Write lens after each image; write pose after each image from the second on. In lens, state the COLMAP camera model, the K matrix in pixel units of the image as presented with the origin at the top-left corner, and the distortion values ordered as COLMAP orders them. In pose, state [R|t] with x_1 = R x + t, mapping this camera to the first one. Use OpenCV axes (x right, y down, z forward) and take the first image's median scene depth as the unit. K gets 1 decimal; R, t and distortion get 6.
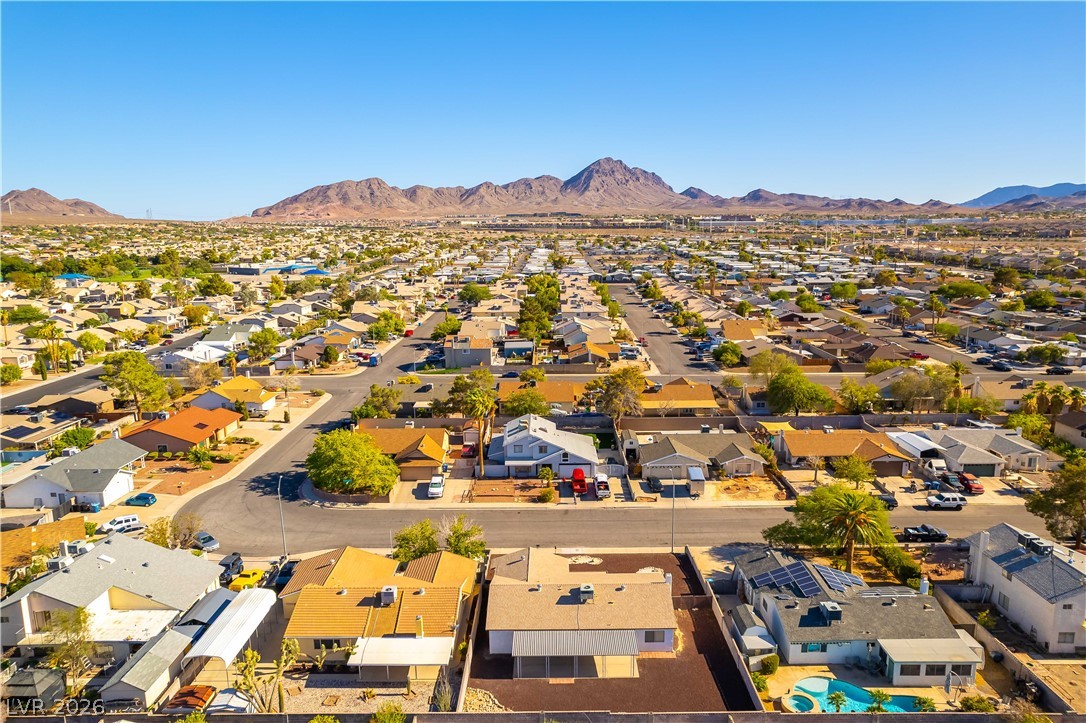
lens RADIAL K [[719.6, 0, 553.7], [0, 719.6, 366.2], [0, 0, 1]] dist [-0.060941, 0.064255]
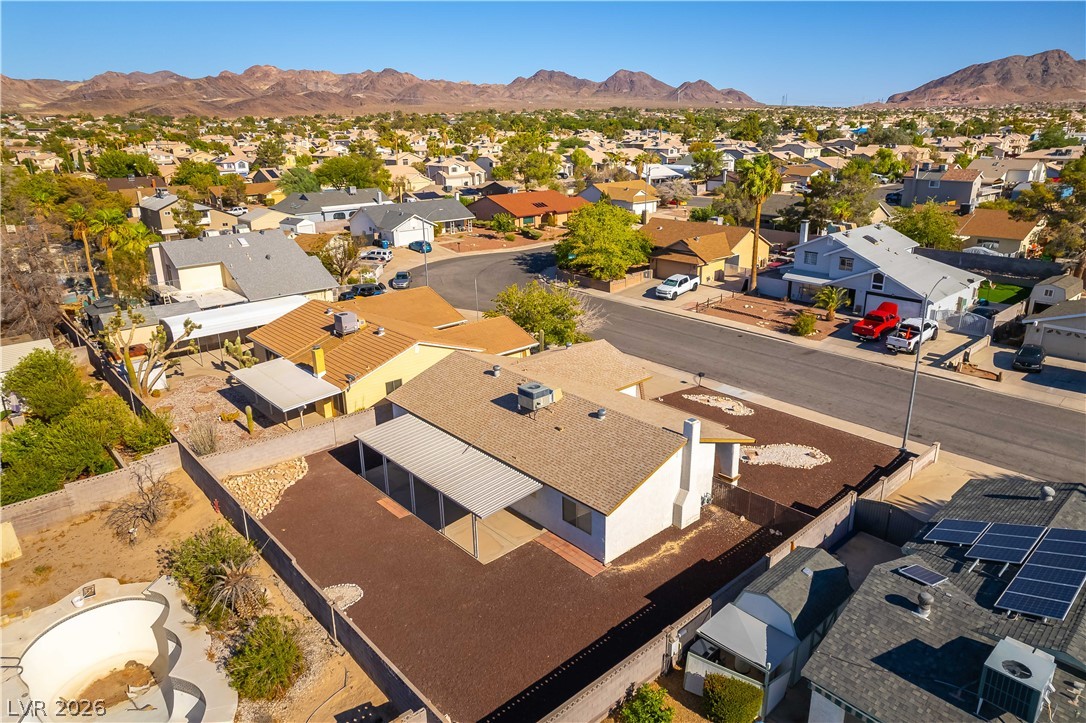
lens RADIAL K [[719.6, 0, 553.7], [0, 719.6, 366.2], [0, 0, 1]] dist [-0.060941, 0.064255]
pose [[0.666543, 0.237842, -0.706507, 0.266727], [-0.144451, 0.970983, 0.190596, 0.121309], [0.731338, -0.024985, 0.681558, 0.410840]]
